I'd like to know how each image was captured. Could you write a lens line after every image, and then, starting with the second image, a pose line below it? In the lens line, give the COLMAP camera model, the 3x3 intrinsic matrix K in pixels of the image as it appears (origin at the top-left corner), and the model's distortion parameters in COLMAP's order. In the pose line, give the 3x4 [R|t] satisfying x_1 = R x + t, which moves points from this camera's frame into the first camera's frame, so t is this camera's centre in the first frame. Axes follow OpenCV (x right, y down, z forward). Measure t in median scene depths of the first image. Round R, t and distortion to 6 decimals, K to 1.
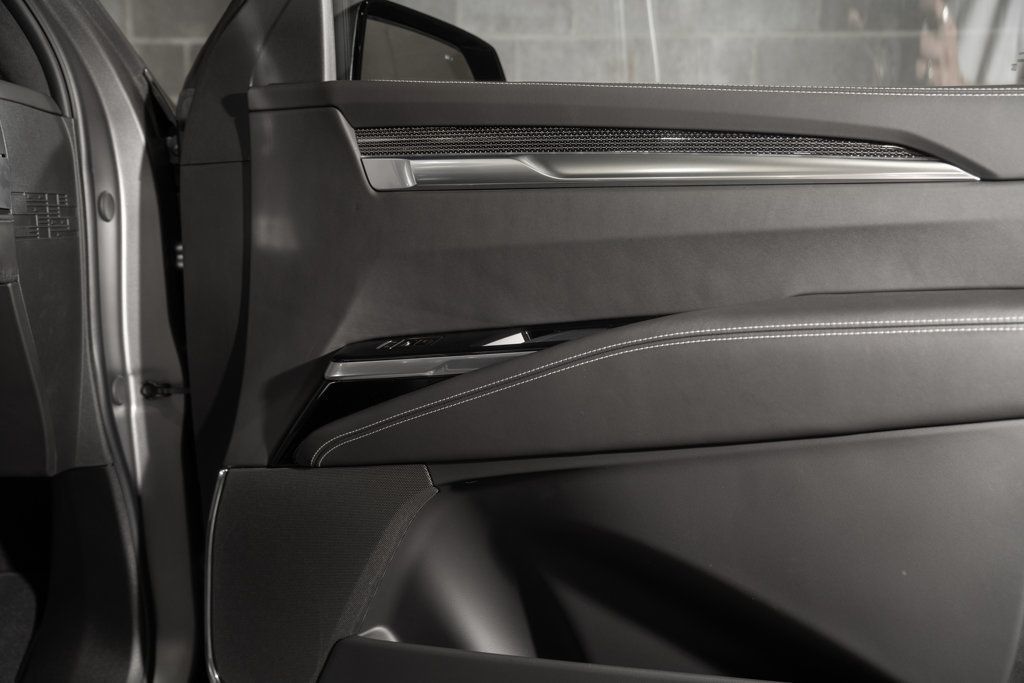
lens RADIAL K [[897.8, 0, 511.9], [0, 897.8, 351.3], [0, 0, 1]] dist [-0.009890, 0.005891]
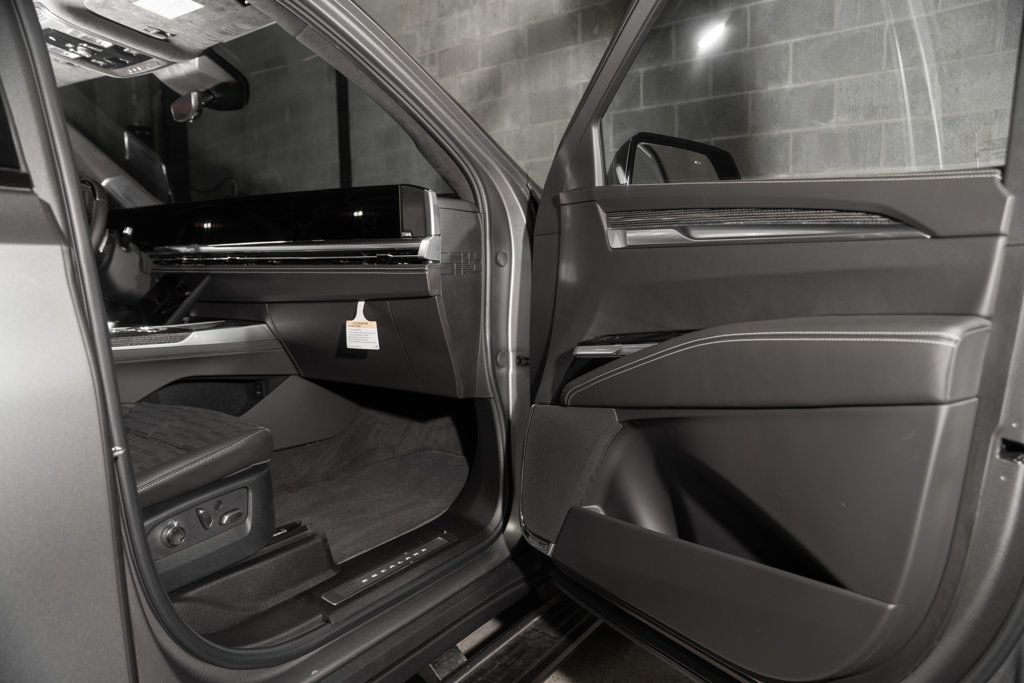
lens RADIAL K [[717.8, 0, 513.9], [0, 717.8, 335.6], [0, 0, 1]] dist [-0.083532, 0.005815]
pose [[0.814453, 0.052330, -0.577865, 0.475175], [-0.079642, 0.996581, -0.022001, 0.030075], [0.574737, 0.063940, 0.815836, -0.200214]]
